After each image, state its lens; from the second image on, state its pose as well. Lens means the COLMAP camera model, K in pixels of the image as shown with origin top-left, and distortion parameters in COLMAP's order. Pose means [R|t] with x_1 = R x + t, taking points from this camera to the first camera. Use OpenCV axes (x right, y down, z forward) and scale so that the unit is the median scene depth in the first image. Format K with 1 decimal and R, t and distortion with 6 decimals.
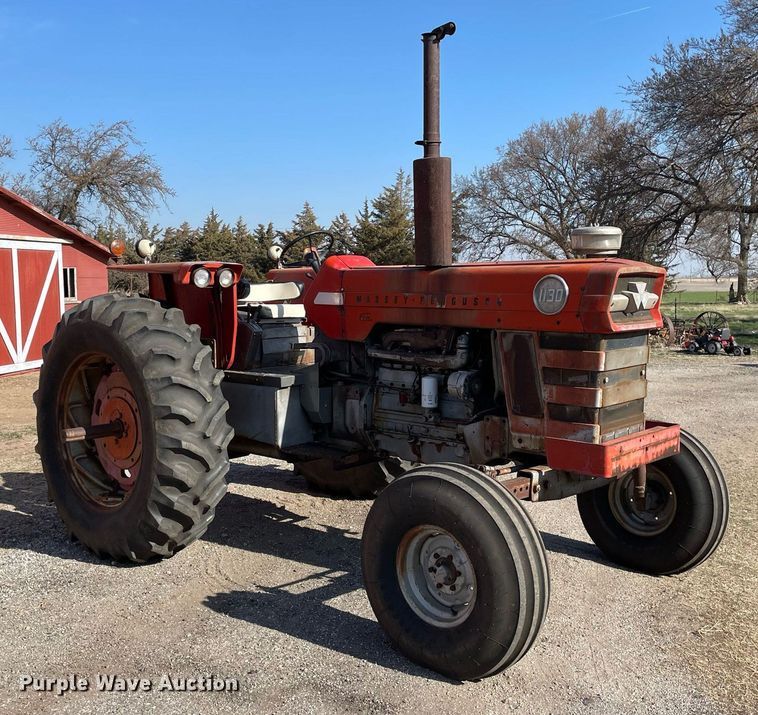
lens RADIAL K [[877.3, 0, 381.0], [0, 877.3, 342.5], [0, 0, 1]] dist [0.078711, -0.016181]
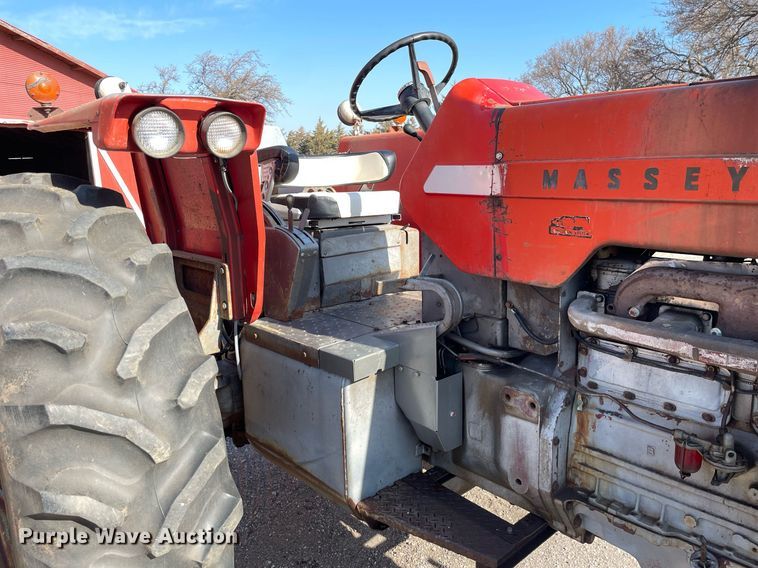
lens RADIAL K [[571.8, 0, 377.0], [0, 571.8, 275.8], [0, 0, 1]] dist [0.042422, -0.002197]
pose [[0.994933, -0.000702, -0.100538, -0.073338], [0.012479, 0.993105, 0.116560, -0.037180], [0.099763, -0.117223, 0.988082, 0.725285]]
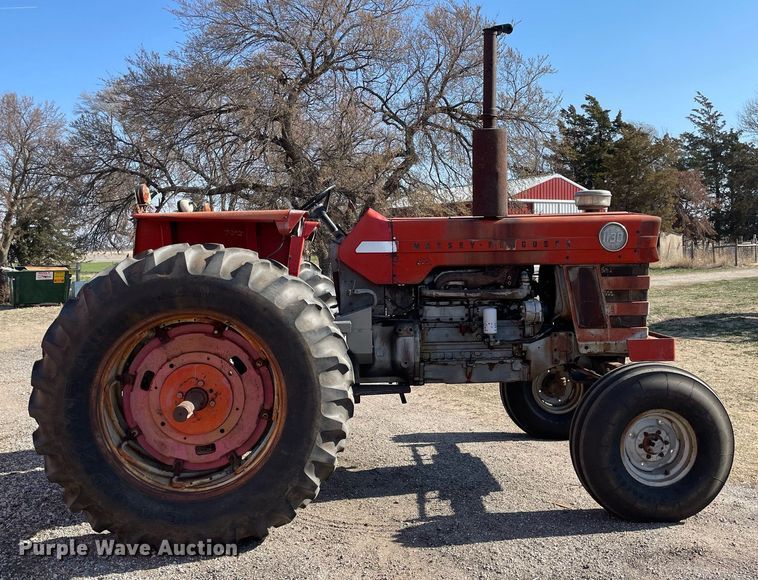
lens RADIAL K [[737.8, 0, 407.0], [0, 737.8, 265.5], [0, 0, 1]] dist [0.096443, -0.149760]
pose [[0.694609, -0.028625, 0.718818, -0.700749], [0.067476, 0.997395, -0.025484, -0.001261], [-0.716216, 0.066204, 0.694731, 0.343072]]
